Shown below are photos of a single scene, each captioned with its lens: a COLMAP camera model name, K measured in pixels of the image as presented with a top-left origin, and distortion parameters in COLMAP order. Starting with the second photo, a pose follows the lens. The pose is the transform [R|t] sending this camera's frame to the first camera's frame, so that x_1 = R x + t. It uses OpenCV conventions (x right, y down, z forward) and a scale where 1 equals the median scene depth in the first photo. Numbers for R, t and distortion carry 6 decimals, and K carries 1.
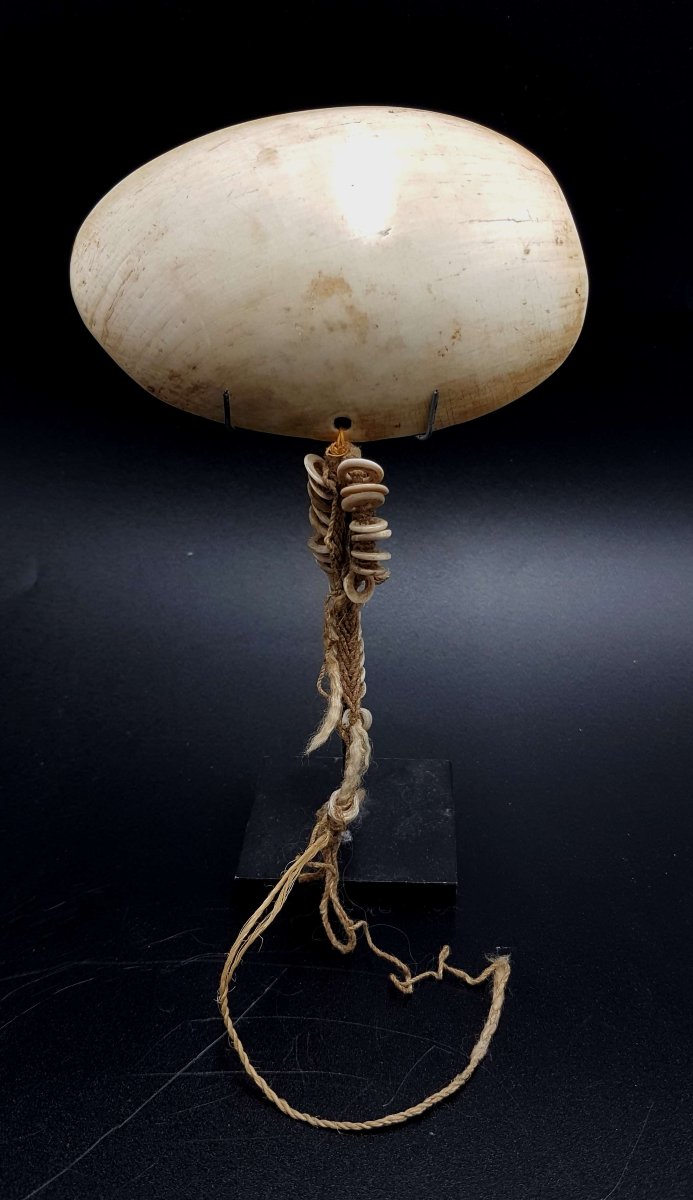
lens RADIAL K [[1061.9, 0, 346.5], [0, 1061.9, 600.0], [0, 0, 1]] dist [-0.005365, -0.001111]
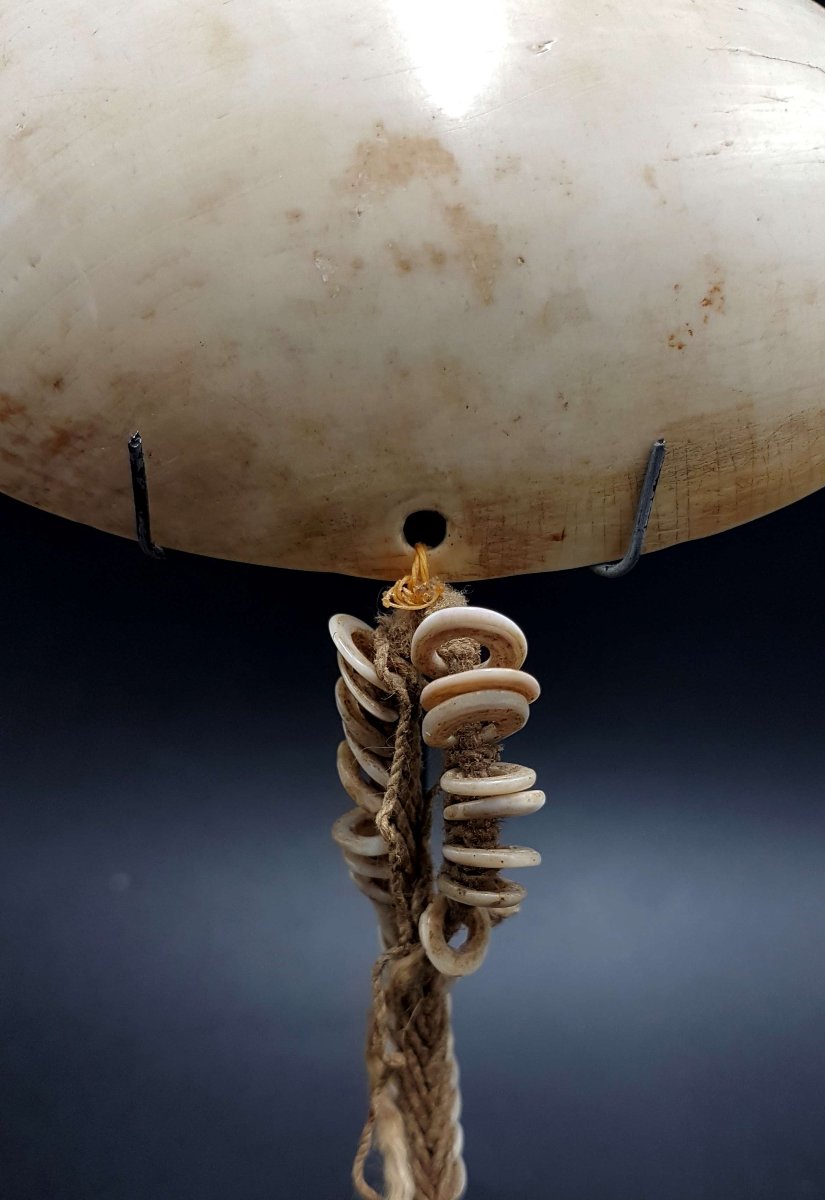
lens RADIAL K [[1155.4, 0, 411.9], [0, 1155.4, 732.2], [0, 0, 1]] dist [0.020748, -0.182484]
pose [[0.998062, -0.000862, 0.062225, -0.036252], [0.012707, 0.981662, -0.190205, -0.004807], [-0.060920, 0.190627, 0.979770, 0.575378]]
